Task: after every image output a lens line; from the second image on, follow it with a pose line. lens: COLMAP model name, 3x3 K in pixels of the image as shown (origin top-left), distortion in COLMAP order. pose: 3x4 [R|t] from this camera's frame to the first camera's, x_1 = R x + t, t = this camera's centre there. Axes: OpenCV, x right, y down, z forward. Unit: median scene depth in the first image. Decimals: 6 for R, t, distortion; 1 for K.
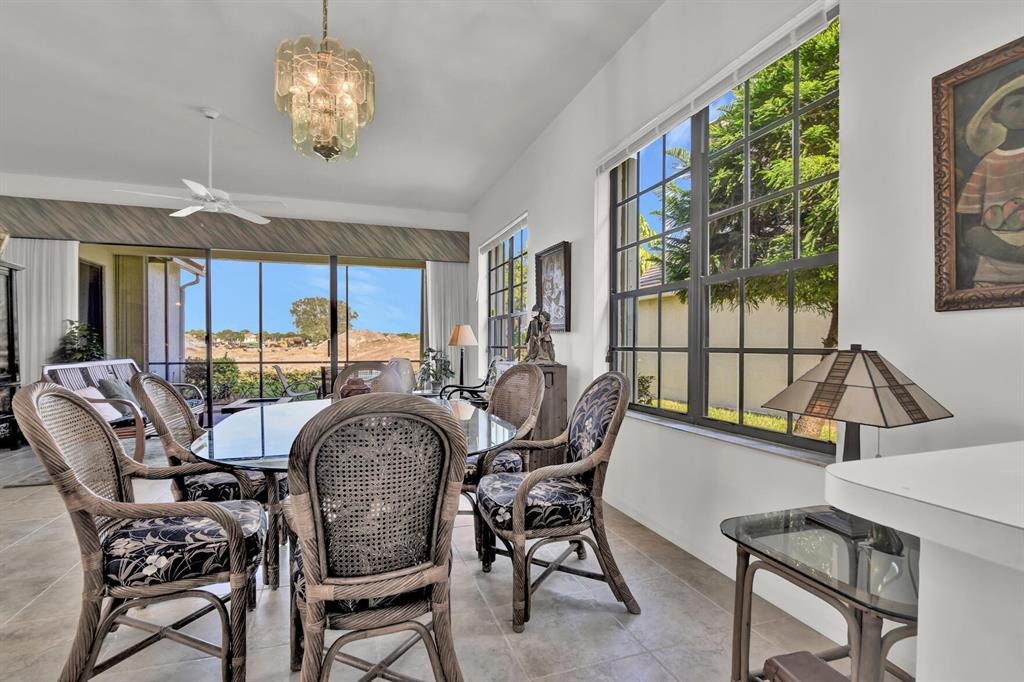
lens RADIAL K [[479.1, 0, 515.1], [0, 479.1, 353.2], [0, 0, 1]] dist [-0.012185, 0.000415]
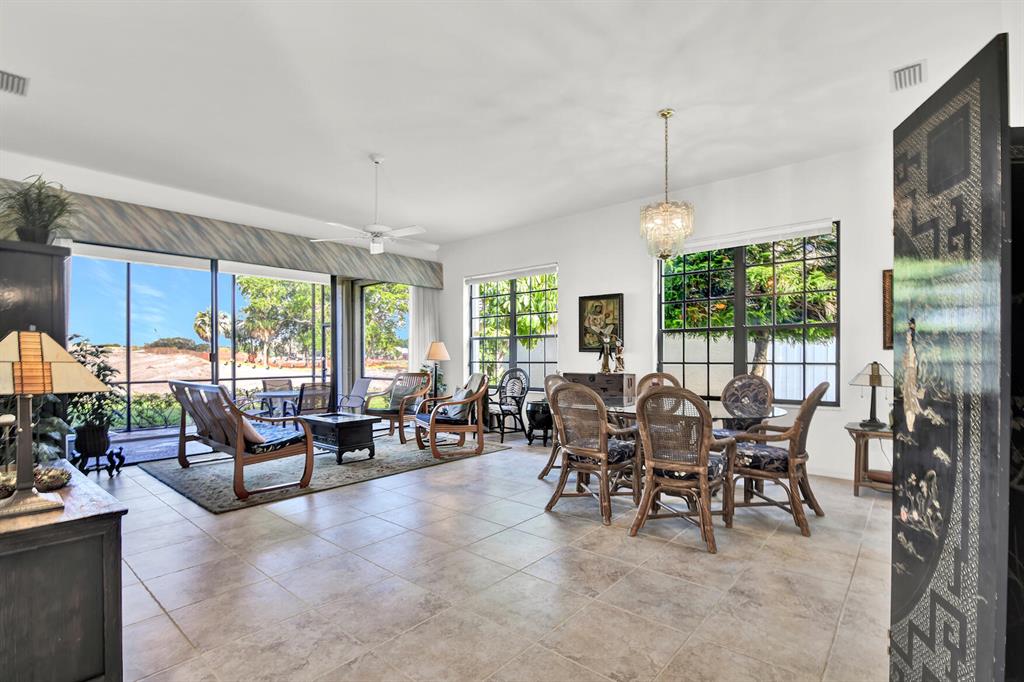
lens RADIAL K [[479.0, 0, 512.9], [0, 479.0, 359.6], [0, 0, 1]] dist [-0.028110, -0.000049]
pose [[0.864679, -0.008543, 0.502252, -0.451976], [0.013930, 0.999879, -0.006976, -0.006924], [-0.502131, 0.013028, 0.864693, -0.072154]]
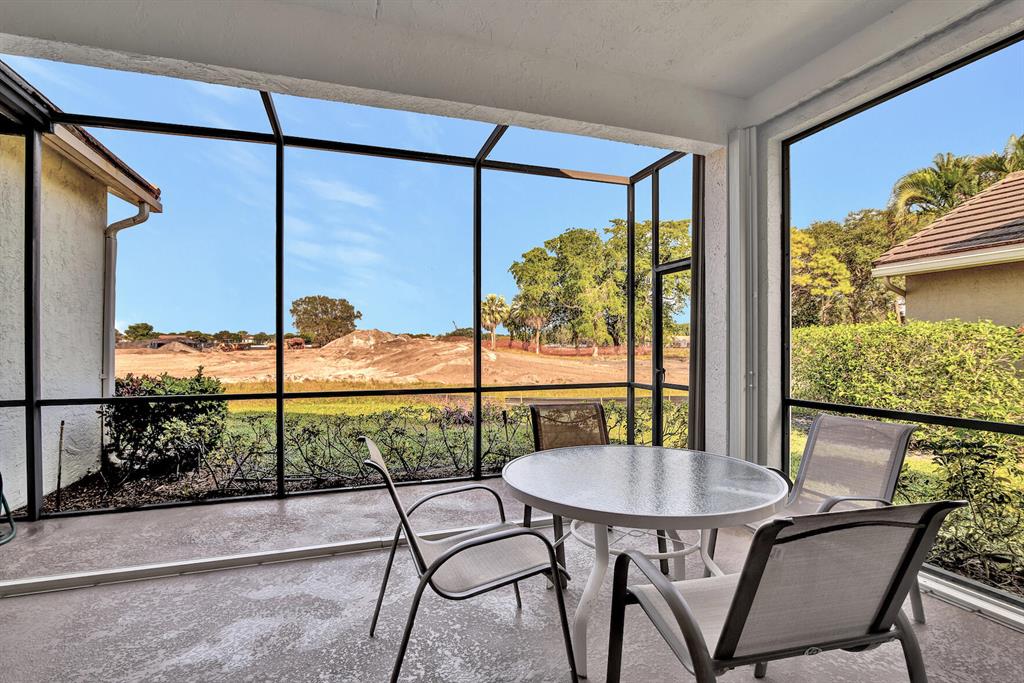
lens RADIAL K [[488.0, 0, 507.3], [0, 488.0, 348.8], [0, 0, 1]] dist [-0.014335, -0.000341]
pose [[0.999853, -0.005907, -0.016070, -0.414779], [0.005748, 0.999934, -0.009922, -0.018374], [0.016128, 0.009829, 0.999822, 0.736808]]
